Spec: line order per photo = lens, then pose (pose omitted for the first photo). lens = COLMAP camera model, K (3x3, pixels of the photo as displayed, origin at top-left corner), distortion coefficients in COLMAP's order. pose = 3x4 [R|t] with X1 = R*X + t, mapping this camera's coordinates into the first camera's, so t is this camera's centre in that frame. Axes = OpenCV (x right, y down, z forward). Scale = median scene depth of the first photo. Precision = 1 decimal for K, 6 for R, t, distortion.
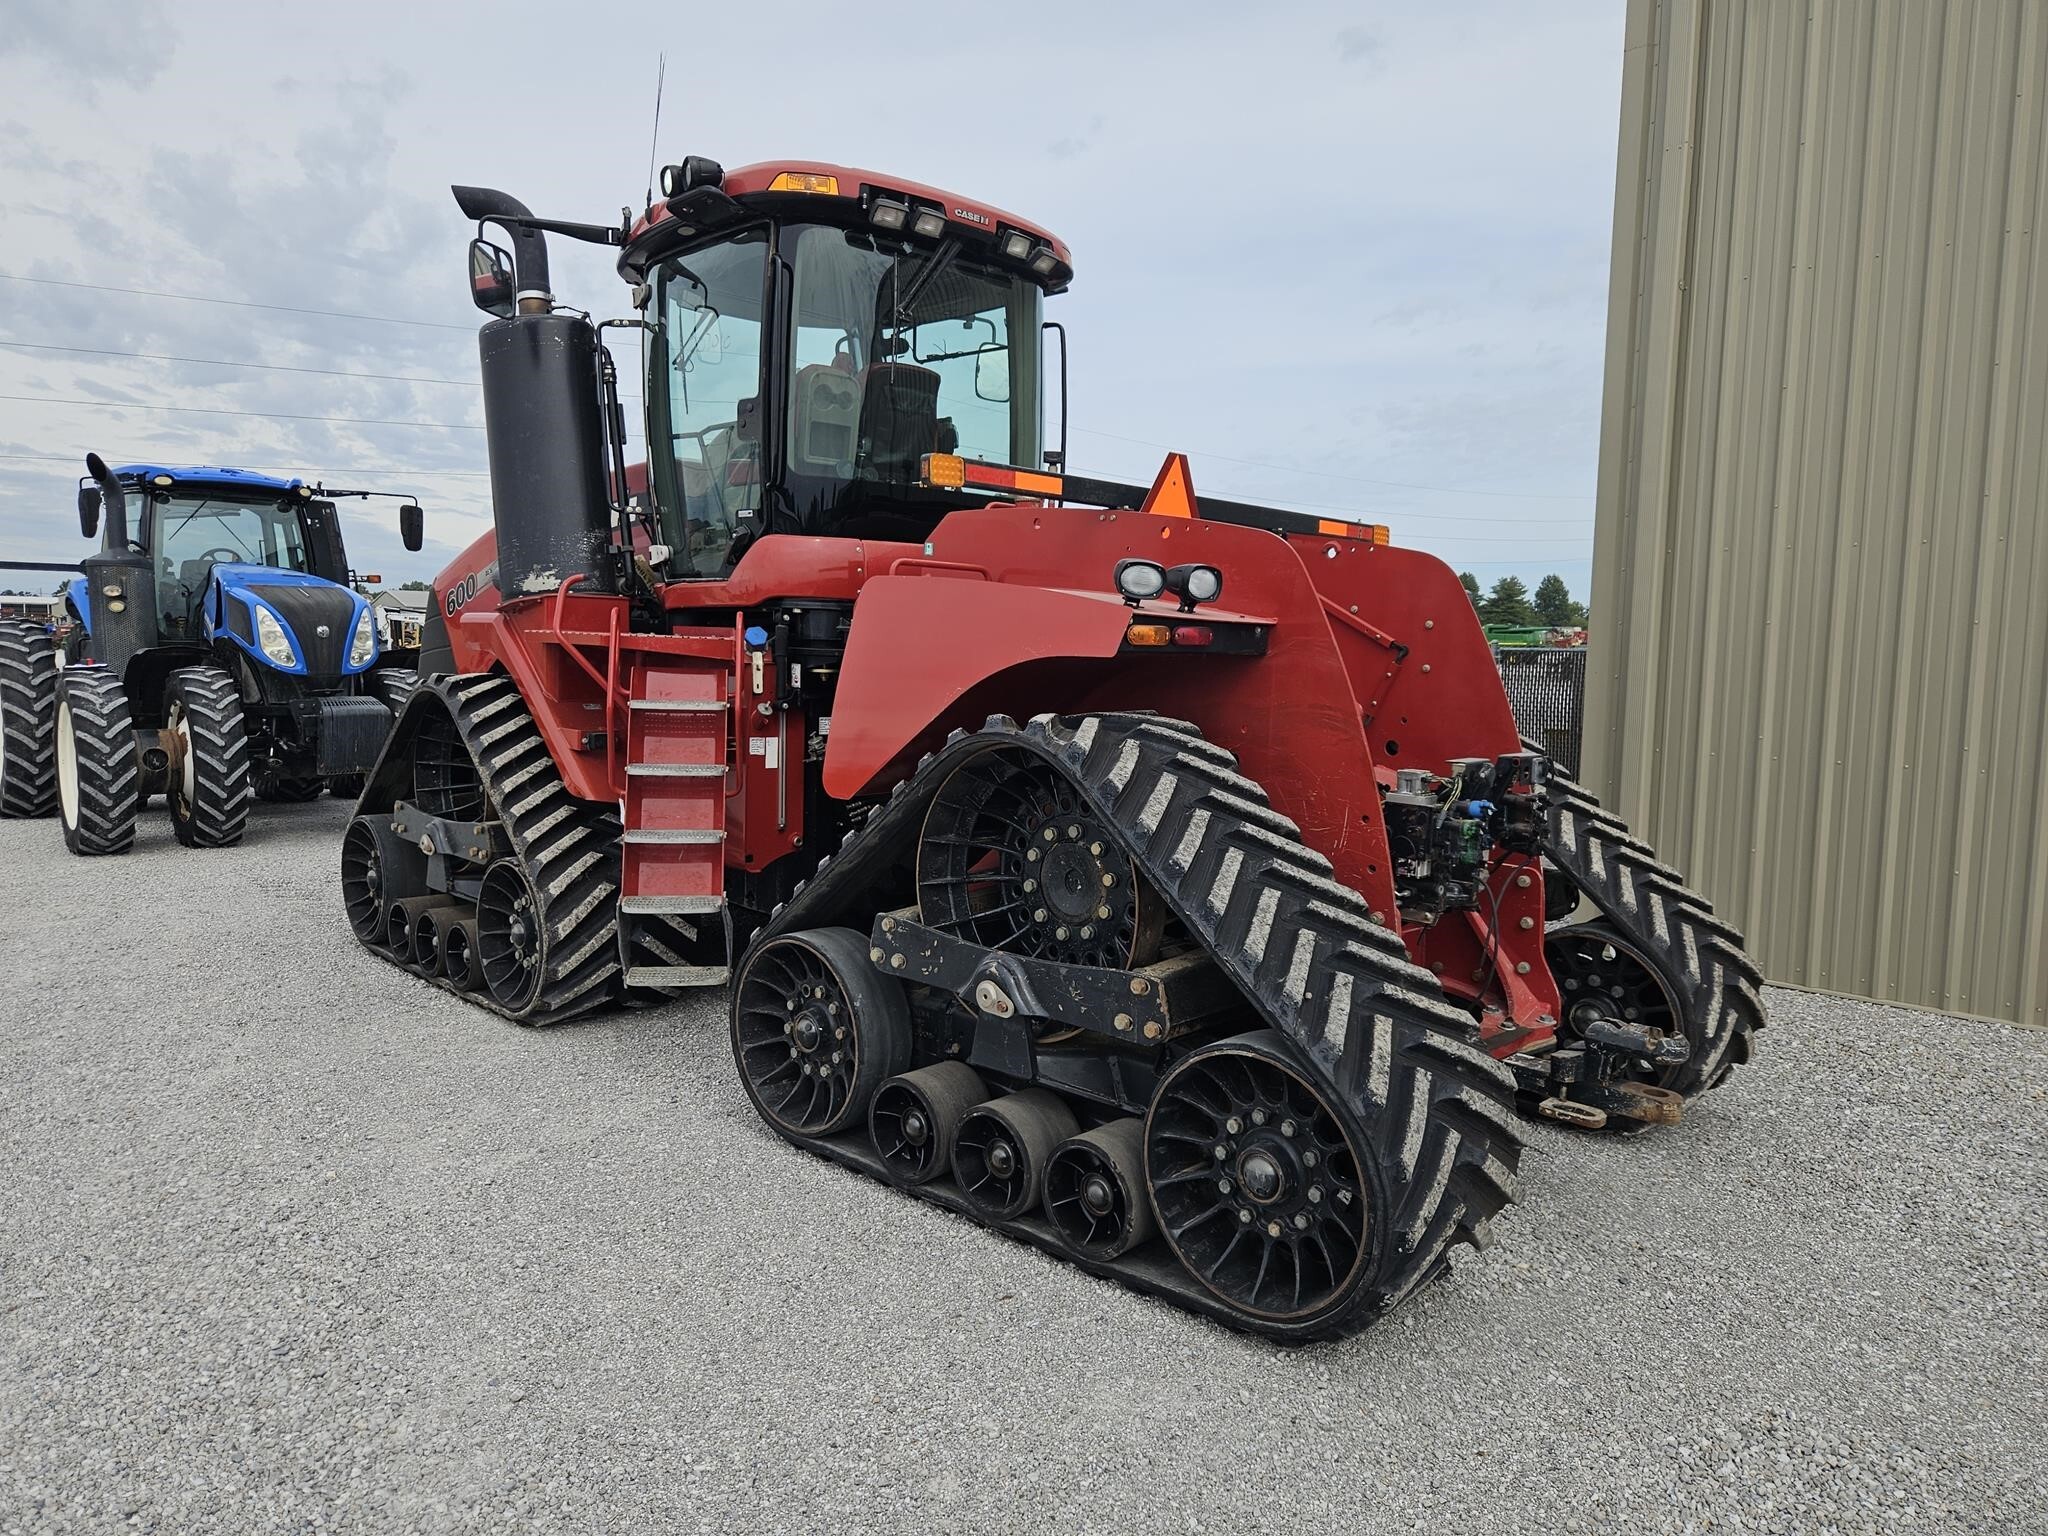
lens RADIAL K [[1361.5, 0, 1024.0], [0, 1361.5, 768.0], [0, 0, 1]] dist [0.052186, -0.042784]
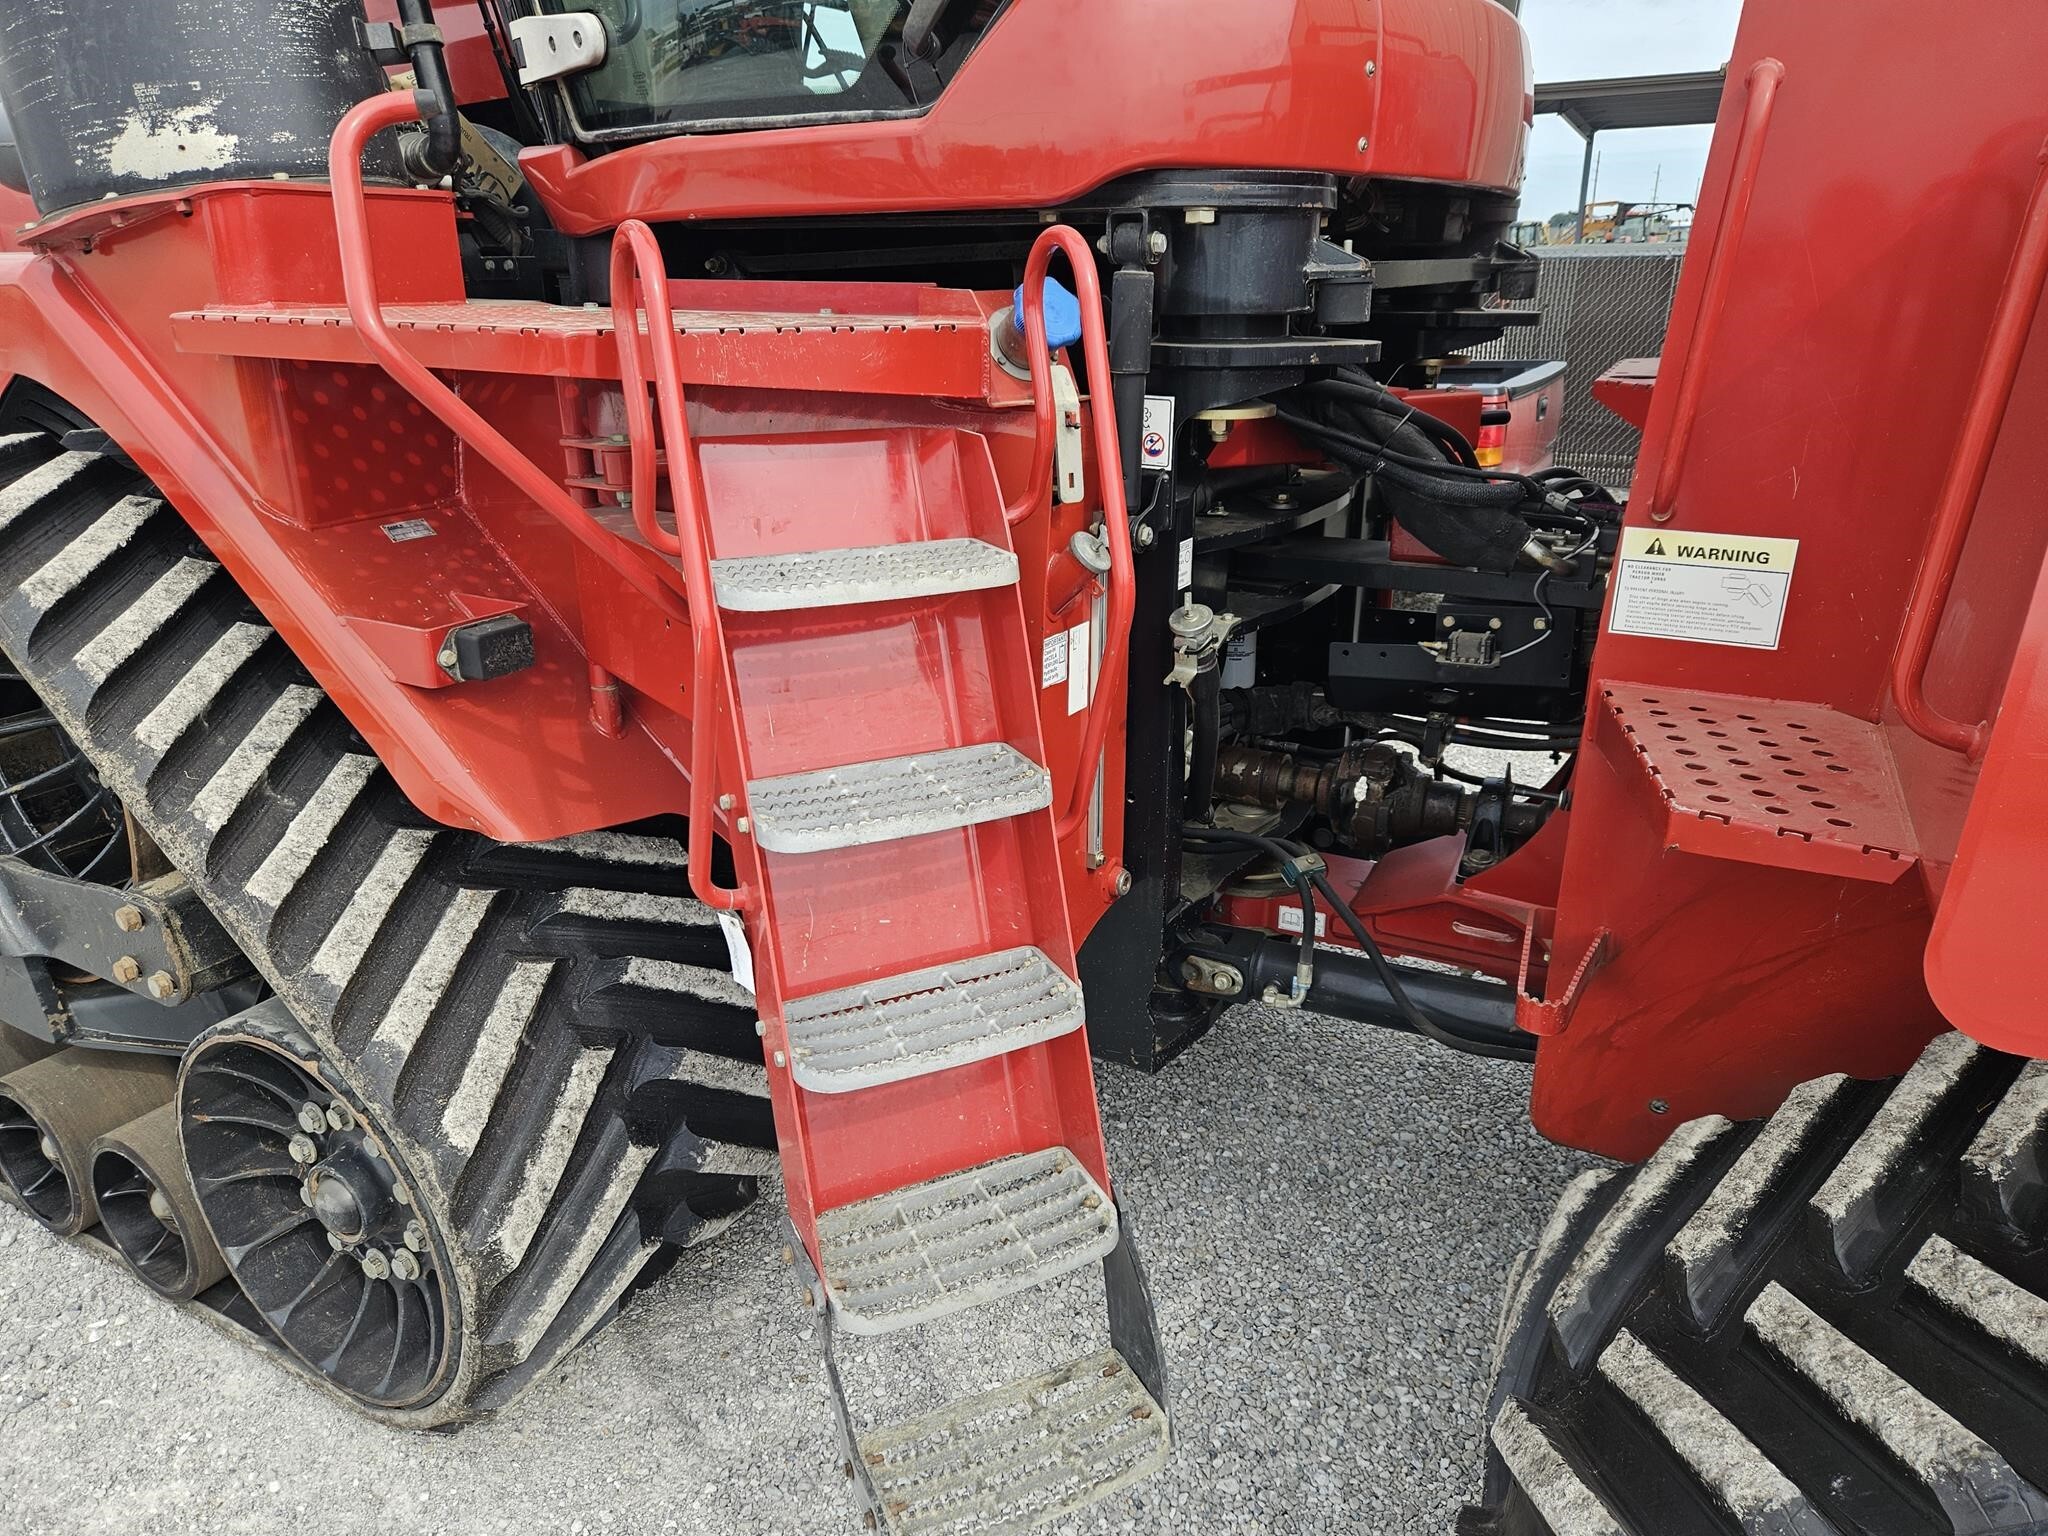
lens RADIAL K [[1372.3, 0, 1011.4], [0, 1372.3, 774.6], [0, 0, 1]] dist [0.067236, -0.062741]
pose [[0.962672, -0.120265, 0.242486, -0.268822], [0.053980, 0.963175, 0.263401, -0.072104], [-0.265235, -0.240479, 0.933713, 0.630337]]
